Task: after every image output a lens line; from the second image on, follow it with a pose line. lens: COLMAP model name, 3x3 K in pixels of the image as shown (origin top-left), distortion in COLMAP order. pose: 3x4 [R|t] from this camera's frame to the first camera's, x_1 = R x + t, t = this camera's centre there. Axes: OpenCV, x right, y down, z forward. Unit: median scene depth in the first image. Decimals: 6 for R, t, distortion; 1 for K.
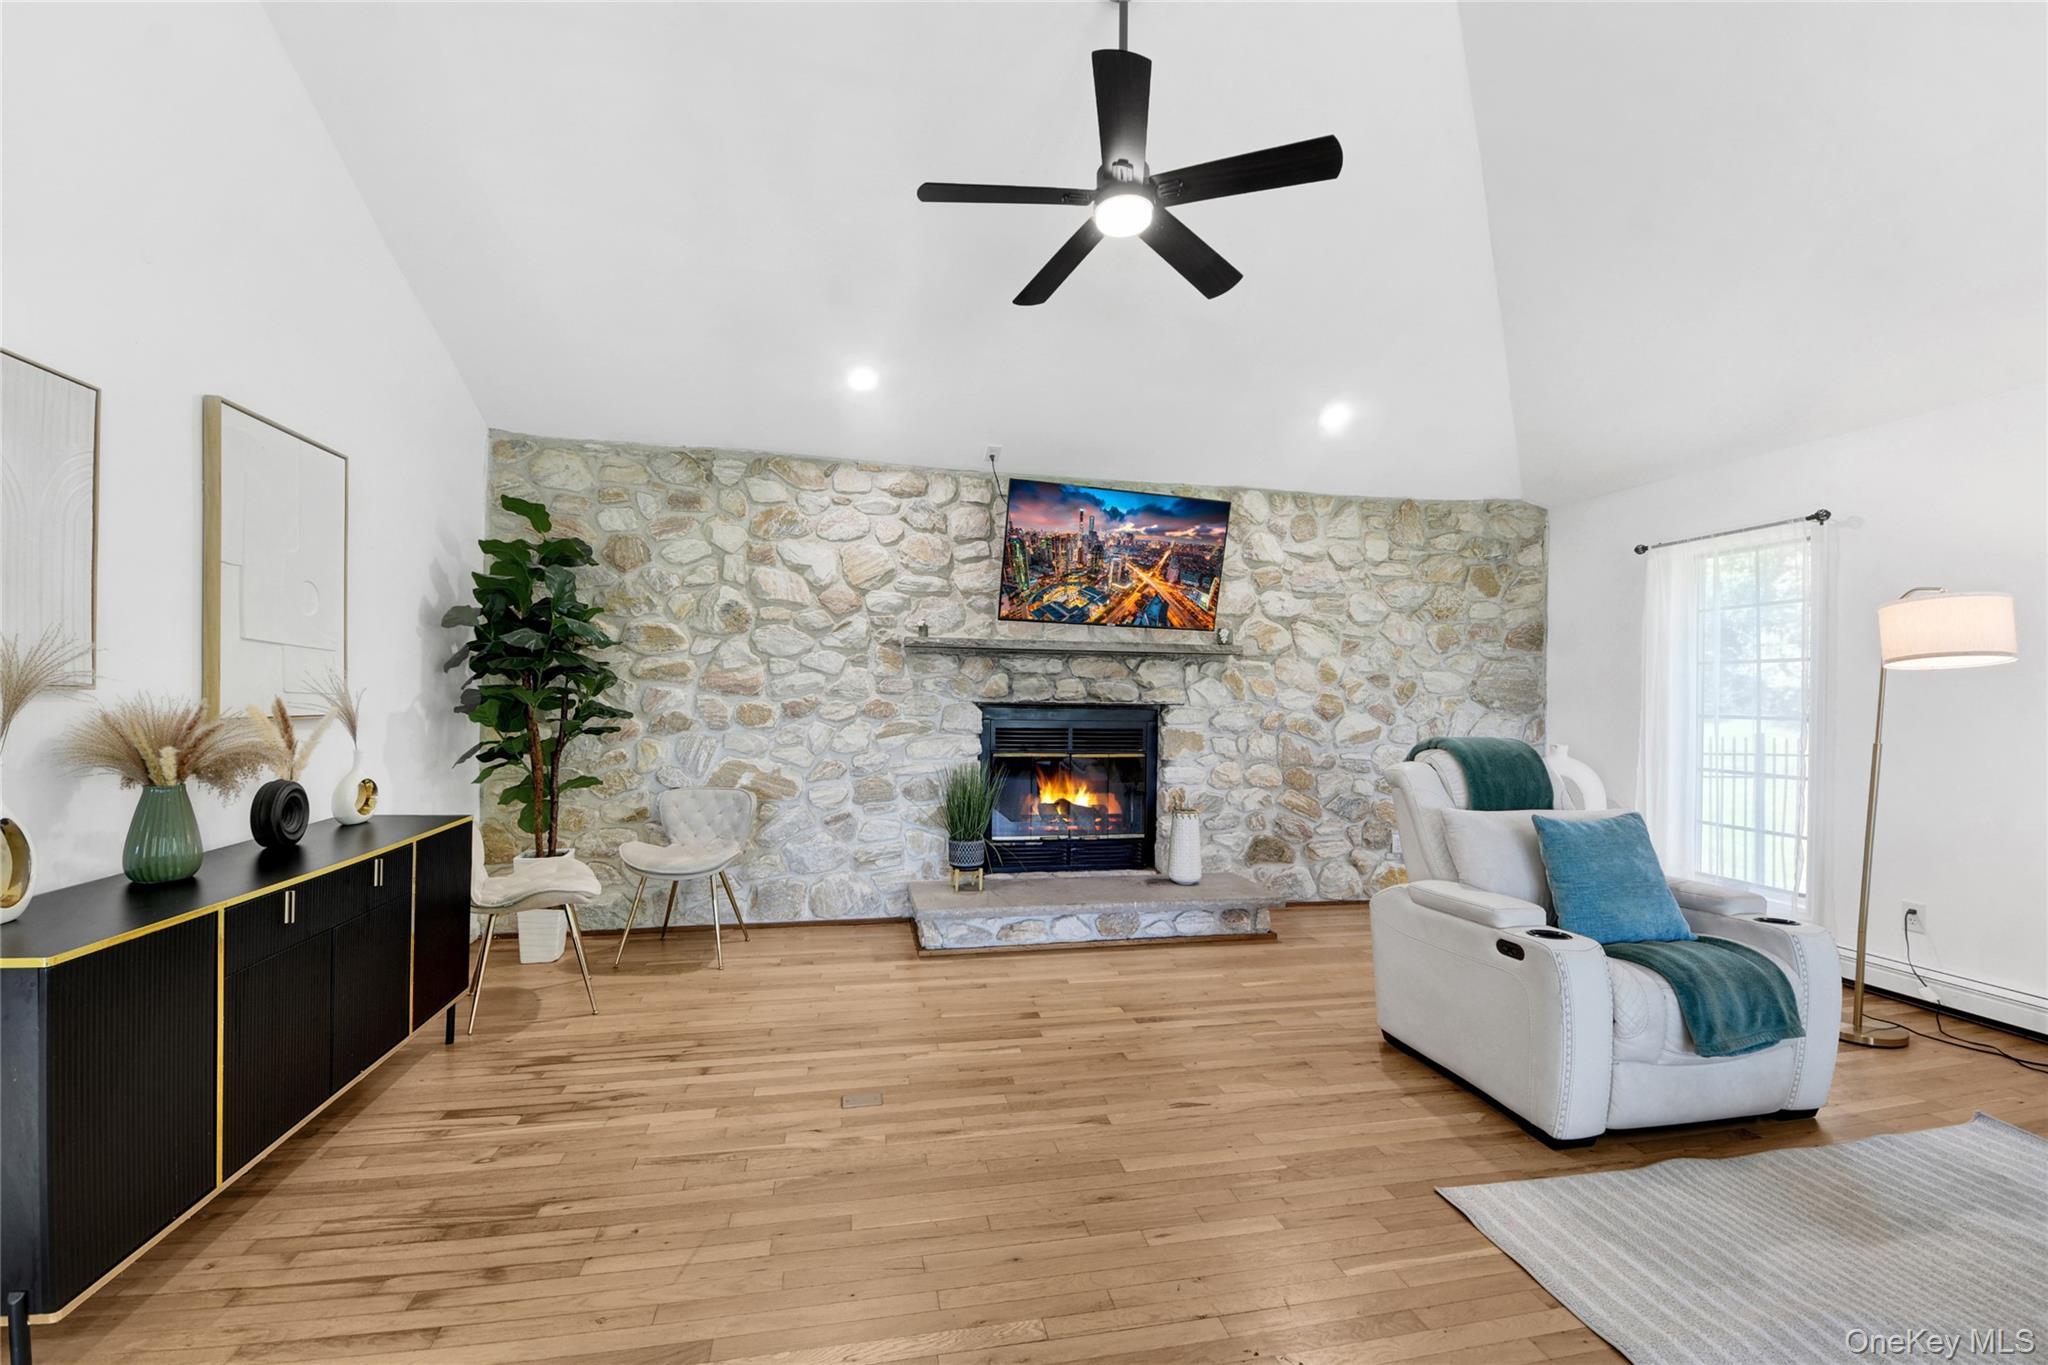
lens RADIAL K [[814.4, 0, 1018.2], [0, 814.4, 693.8], [0, 0, 1]] dist [0.031246, -0.022178]
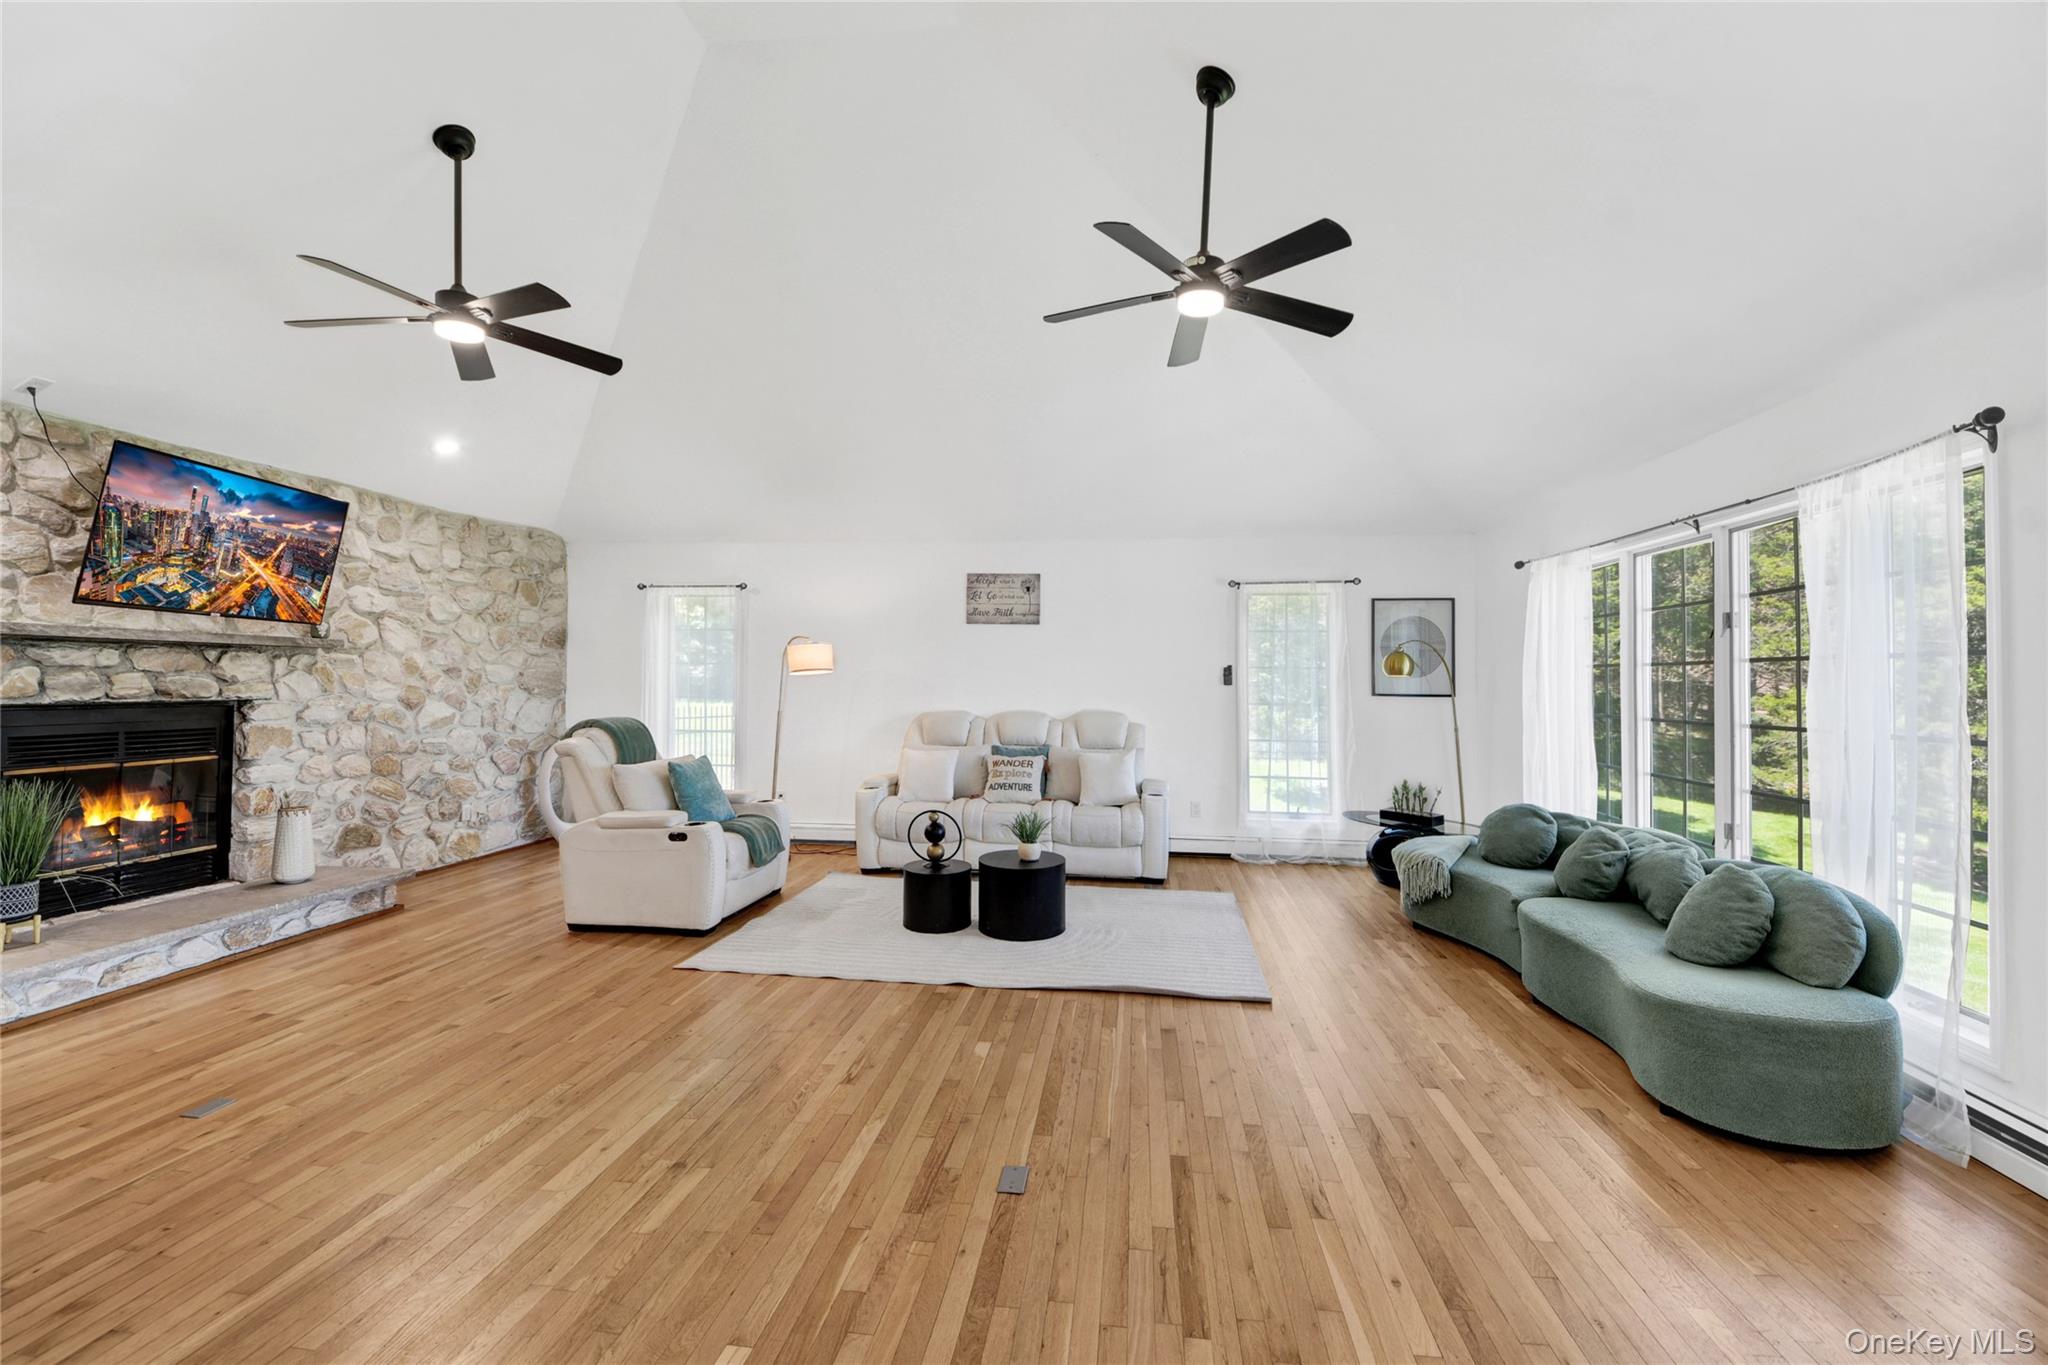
lens RADIAL K [[855.3, 0, 1011.3], [0, 855.3, 687.7], [0, 0, 1]] dist [0.031847, -0.000034]
pose [[0.340079, -0.015375, 0.940271, -0.470253], [-0.007603, 0.999789, 0.019098, -0.026620], [-0.940366, -0.013643, 0.339891, -0.156759]]
